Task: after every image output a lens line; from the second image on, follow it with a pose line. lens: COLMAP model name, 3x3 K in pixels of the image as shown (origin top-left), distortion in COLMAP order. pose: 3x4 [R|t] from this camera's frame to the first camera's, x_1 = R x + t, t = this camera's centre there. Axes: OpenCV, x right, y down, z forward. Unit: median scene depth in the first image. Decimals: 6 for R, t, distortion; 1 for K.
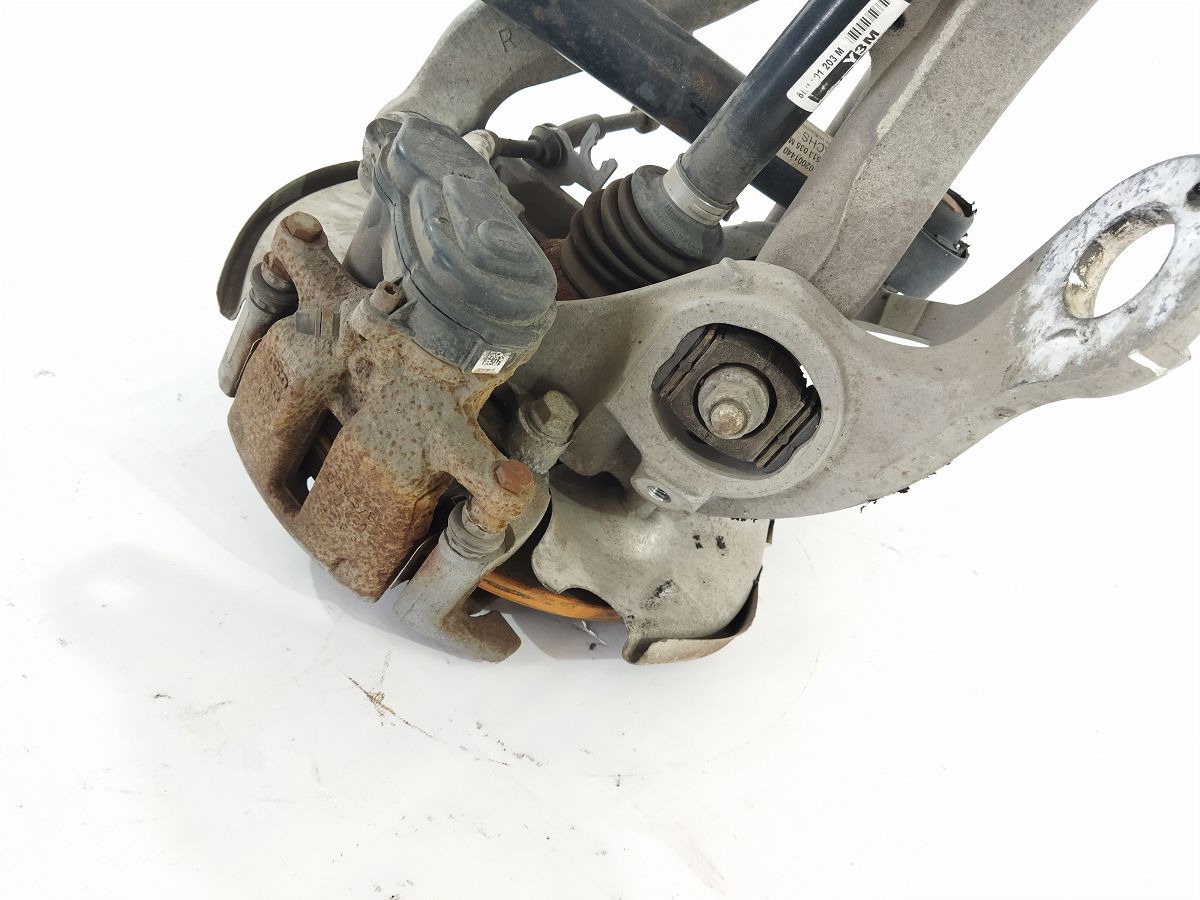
lens RADIAL K [[897.0, 0, 602.2], [0, 897.0, 443.3], [0, 0, 1]] dist [0.096814, -0.176854]
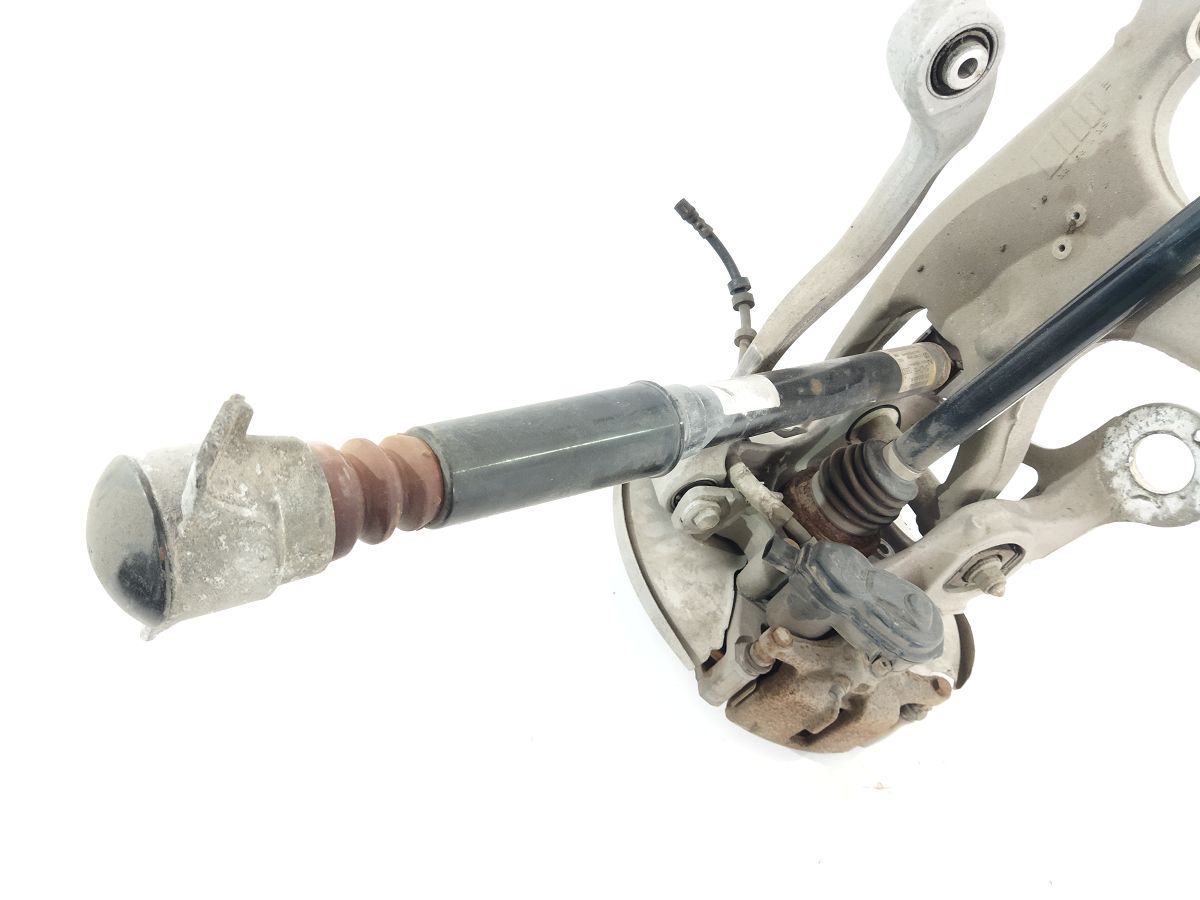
lens RADIAL K [[897.0, 0, 602.2], [0, 897.0, 443.3], [0, 0, 1]] dist [0.096814, -0.176854]
pose [[0.821906, -0.521980, 0.228051, -0.858364], [0.382252, 0.802241, 0.458576, -1.533870], [-0.422320, -0.289733, 0.858895, -0.218309]]
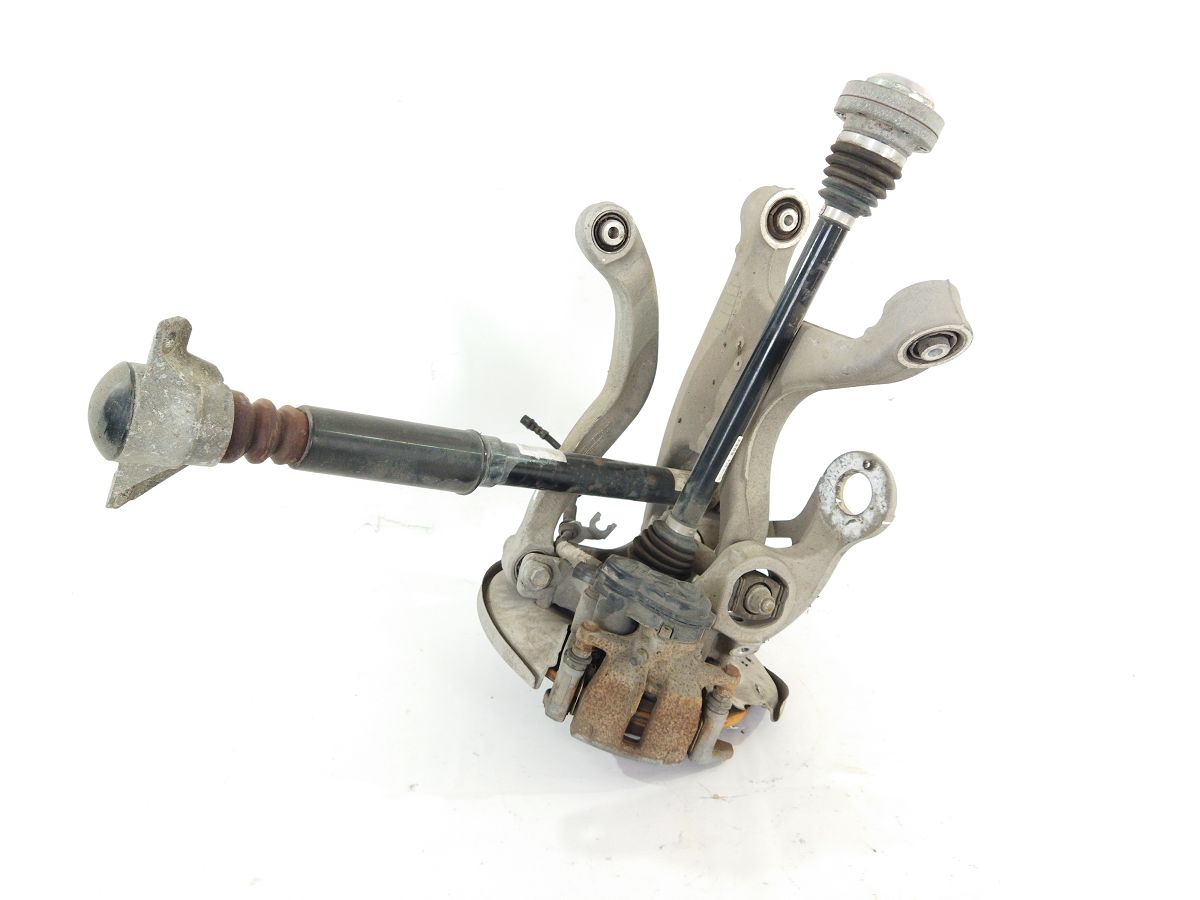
lens RADIAL K [[890.4, 0, 606.3], [0, 890.4, 443.8], [0, 0, 1]] dist [0.104674, -0.165486]
pose [[0.763641, -0.410505, 0.498335, -1.296561], [0.484805, 0.874328, -0.022678, -0.600153], [-0.426399, 0.258913, 0.866688, -1.108663]]
